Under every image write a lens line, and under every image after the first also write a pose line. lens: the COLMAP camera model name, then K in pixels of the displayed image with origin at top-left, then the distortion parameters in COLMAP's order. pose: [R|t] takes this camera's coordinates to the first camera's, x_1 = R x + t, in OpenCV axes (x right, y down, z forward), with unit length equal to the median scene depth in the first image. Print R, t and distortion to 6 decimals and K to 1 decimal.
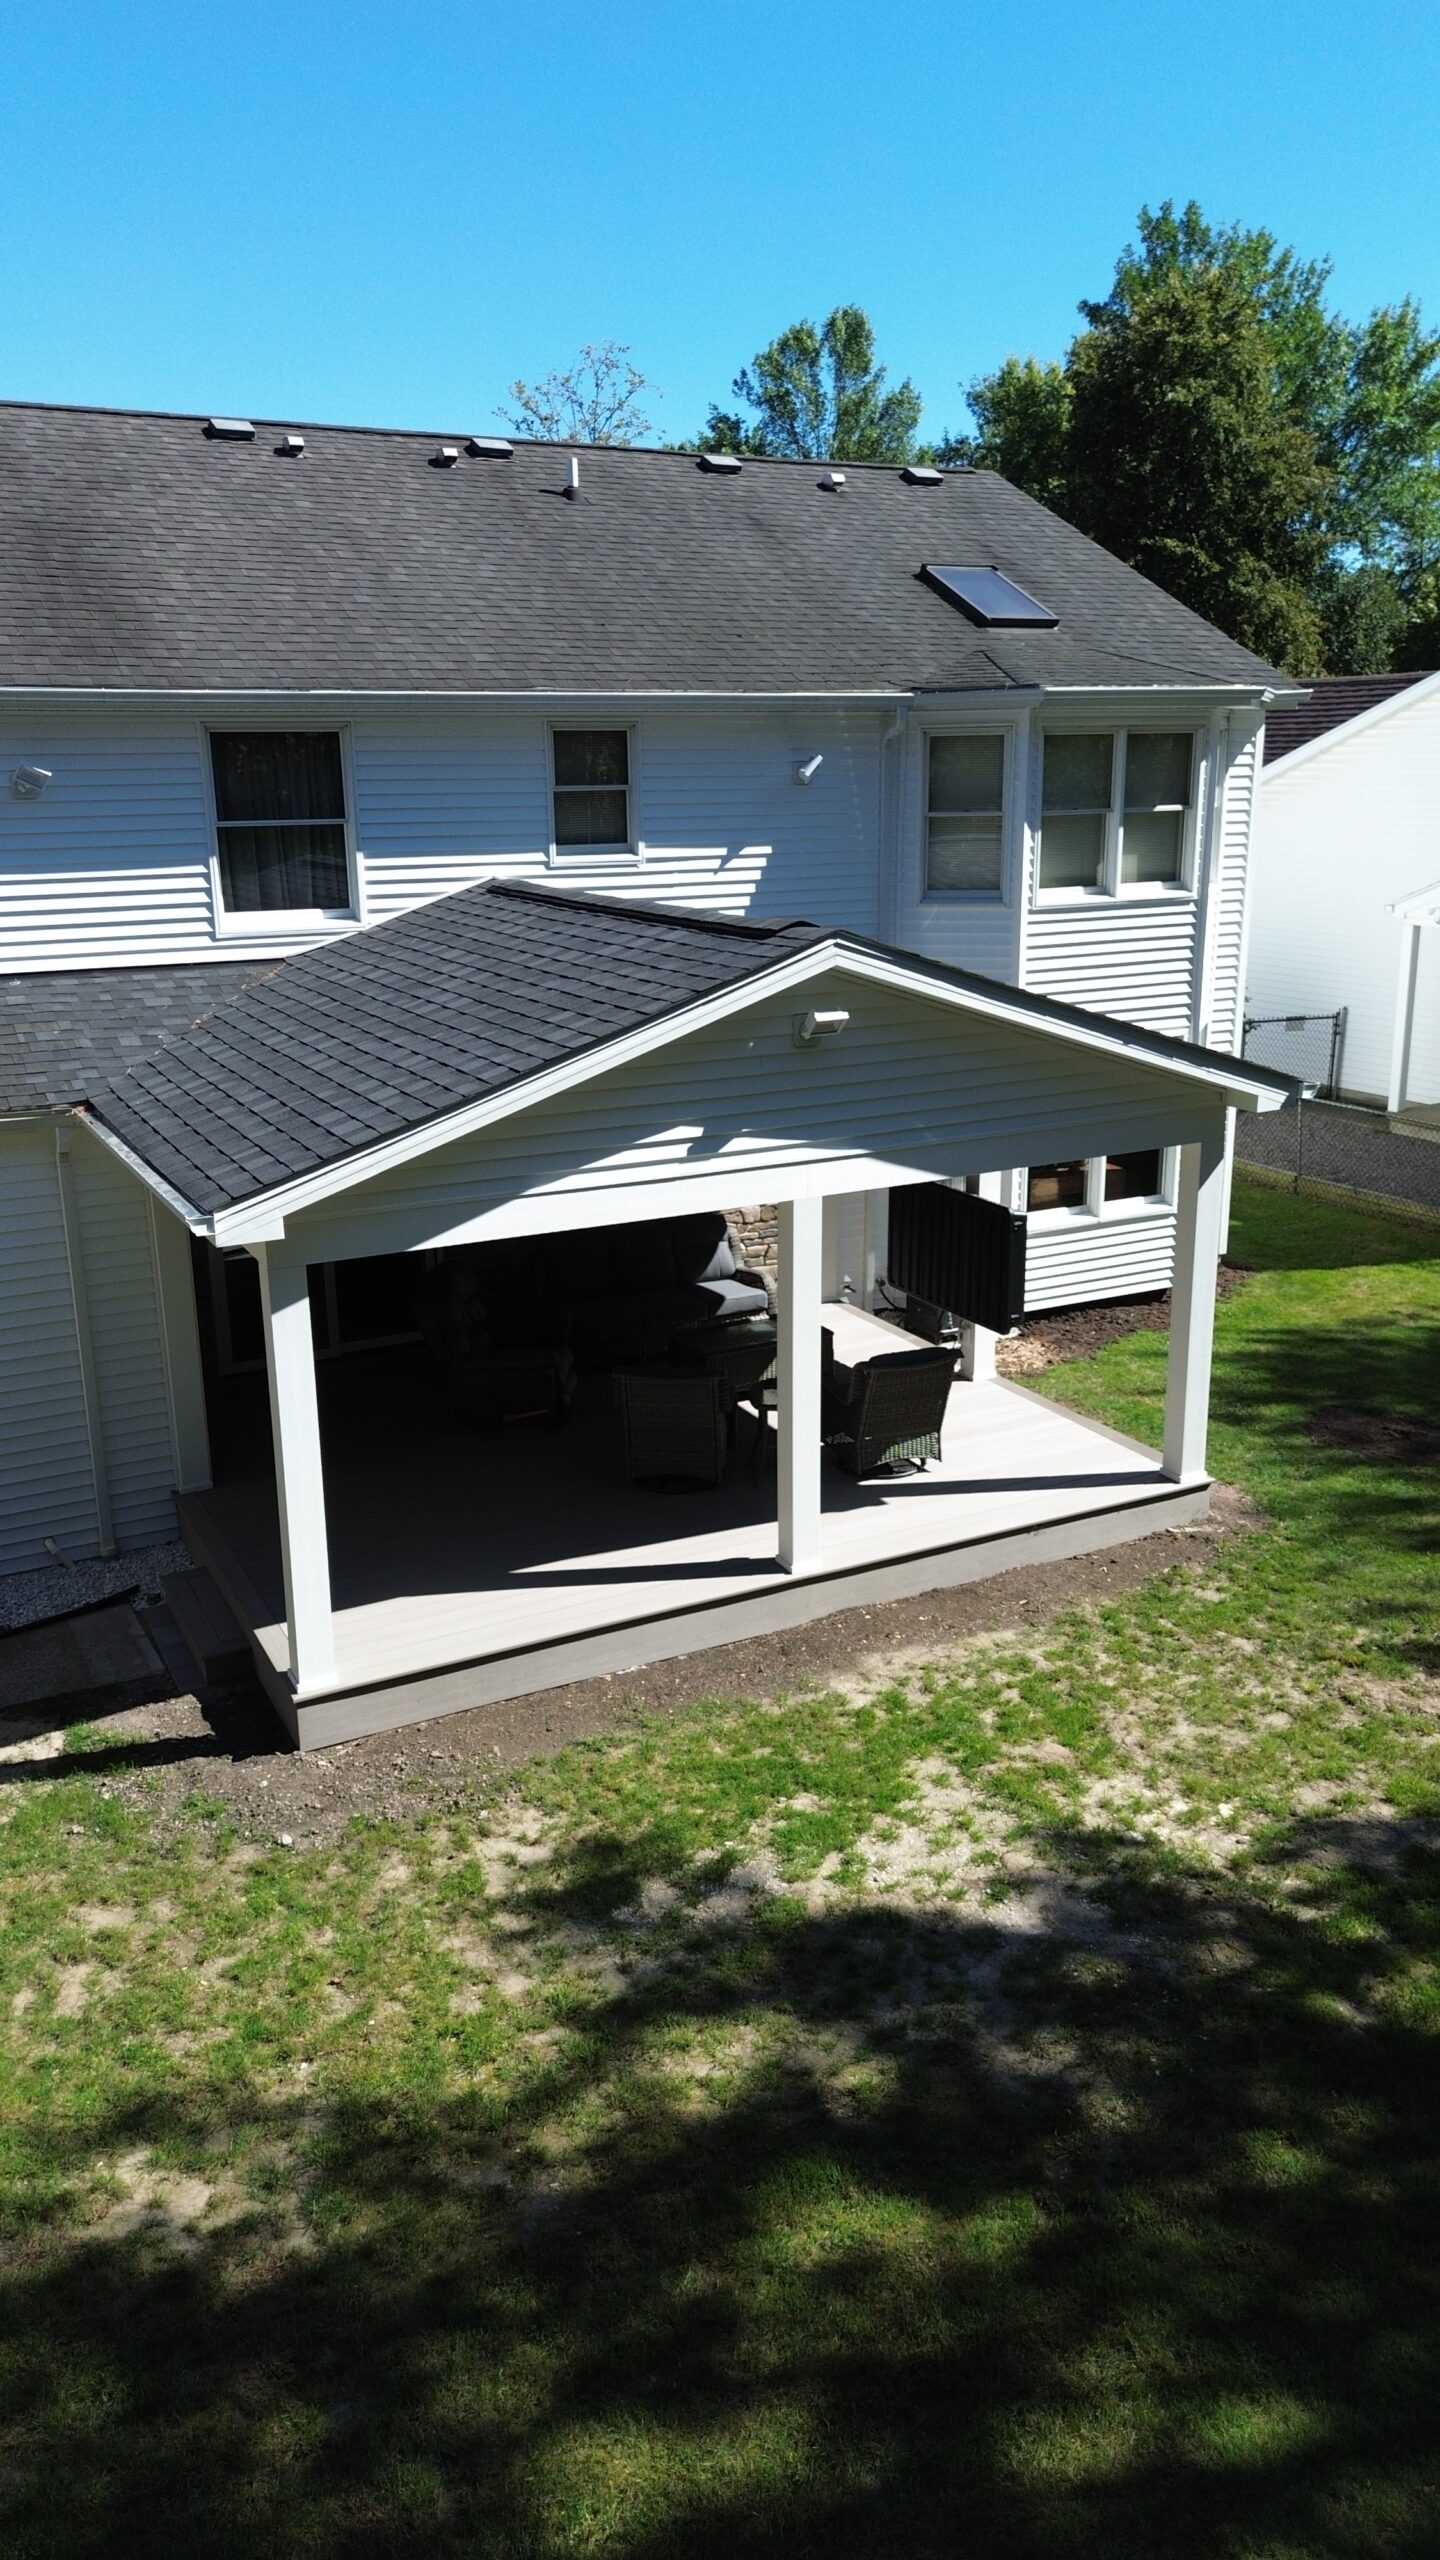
lens RADIAL K [[1811.5, 0, 706.7], [0, 1811.5, 1285.6], [0, 0, 1]] dist [0.072091, -0.063868]
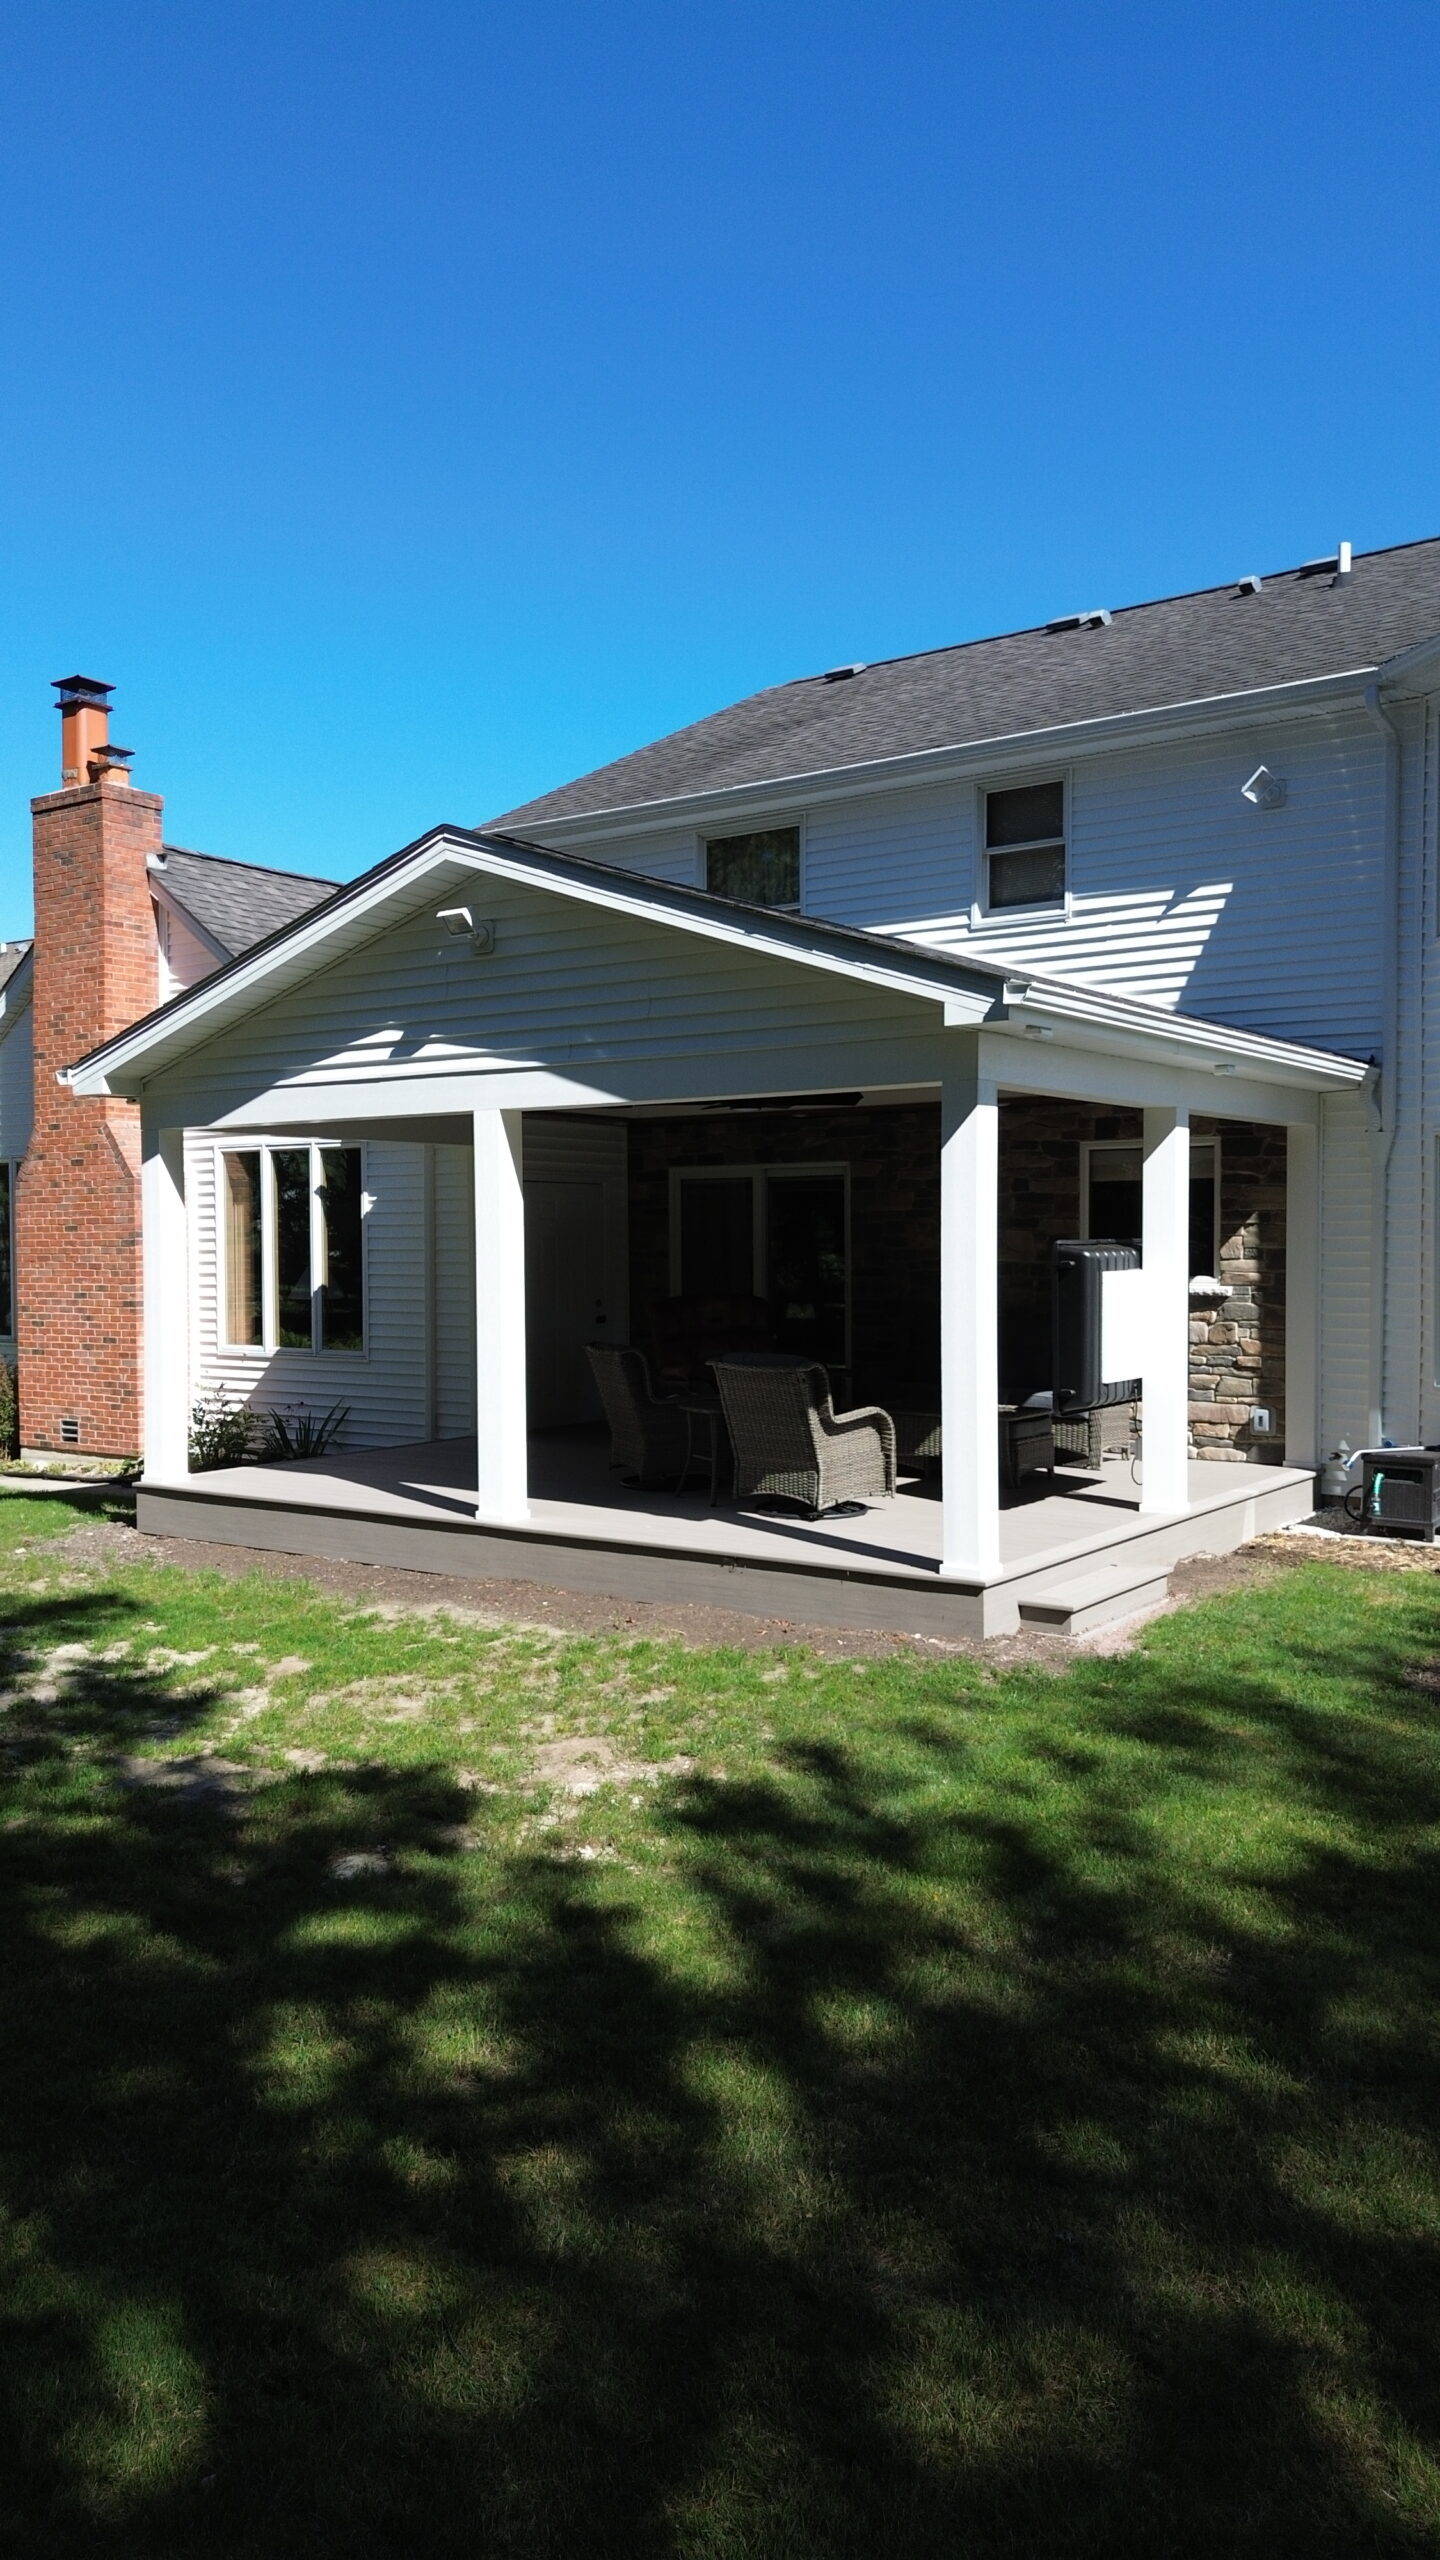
lens RADIAL K [[1811.5, 0, 704.5], [0, 1811.5, 1268.9], [0, 0, 1]] dist [0.072091, -0.063868]
pose [[0.457622, 0.031023, -0.888605, 0.750369], [-0.248478, 0.964036, -0.094306, 0.074934], [0.853722, 0.263955, 0.448873, 0.515537]]
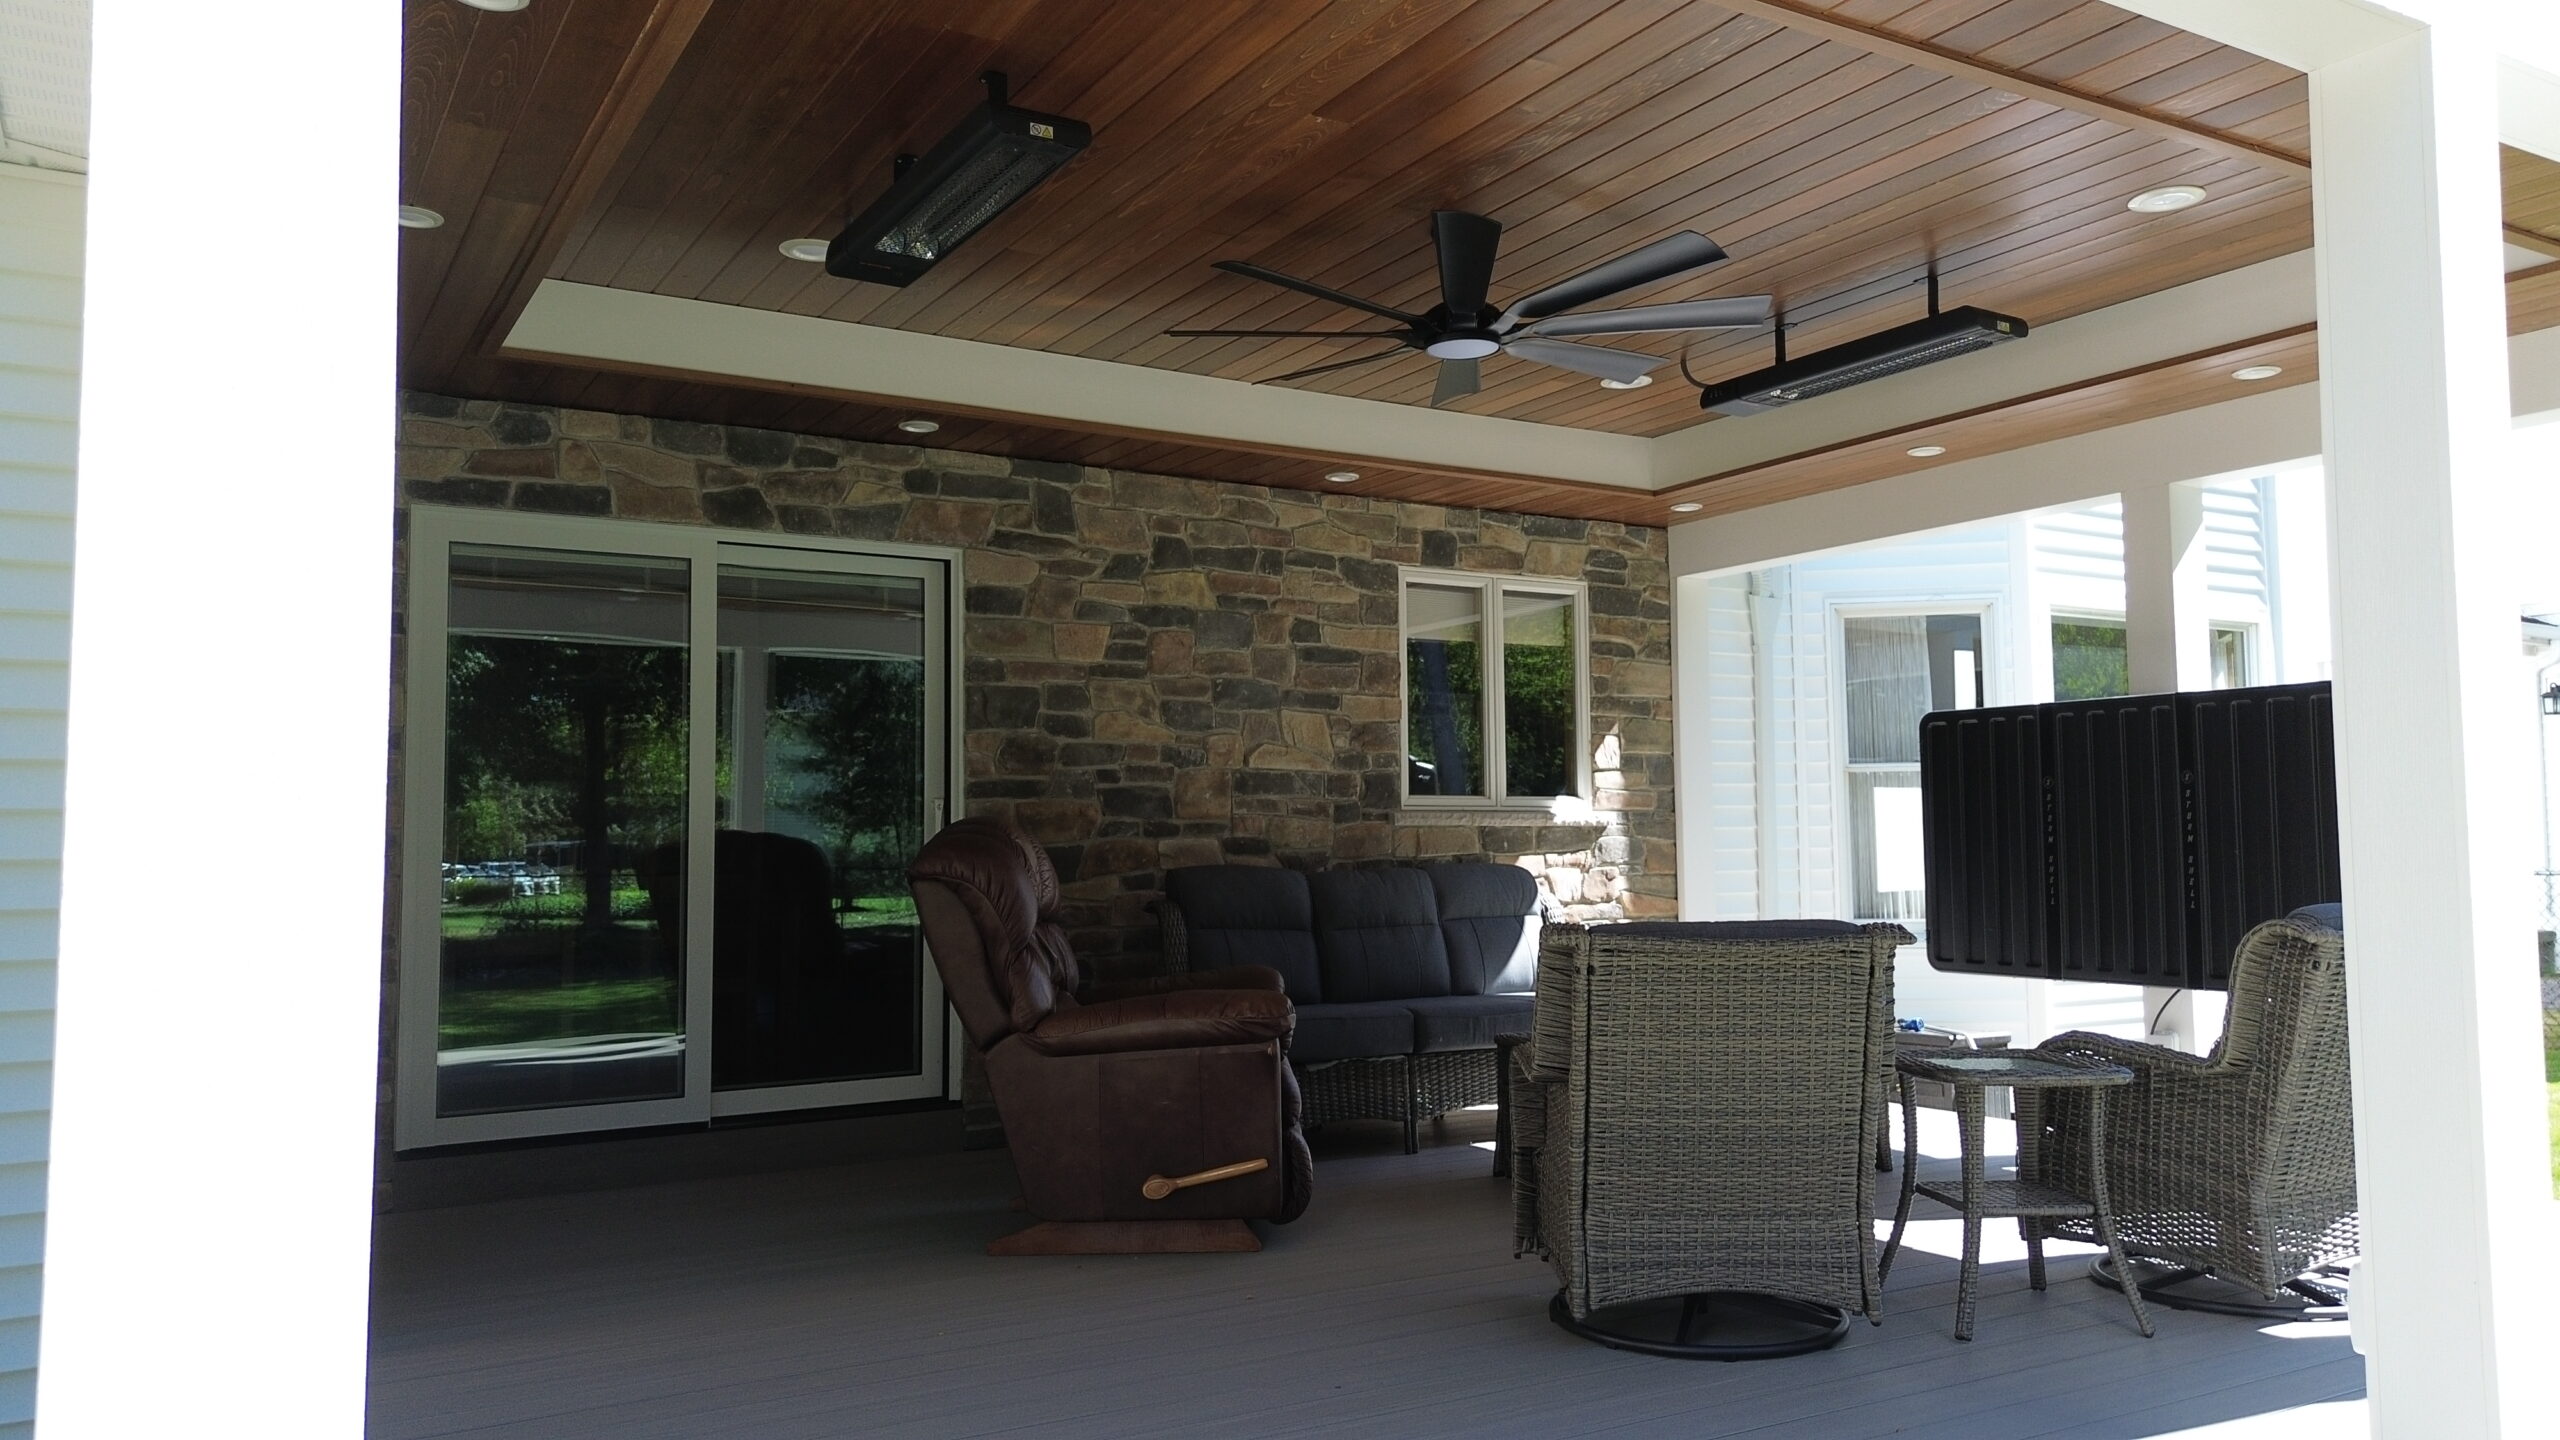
lens RADIAL K [[1811.5, 0, 1288.2], [0, 1811.5, 732.6], [0, 0, 1]] dist [0.072091, -0.063868]
pose [[0.997212, 0.010691, 0.073850, -0.106557], [0.015066, 0.940456, -0.339582, 0.108232], [-0.073083, 0.339748, 0.937673, 0.596625]]
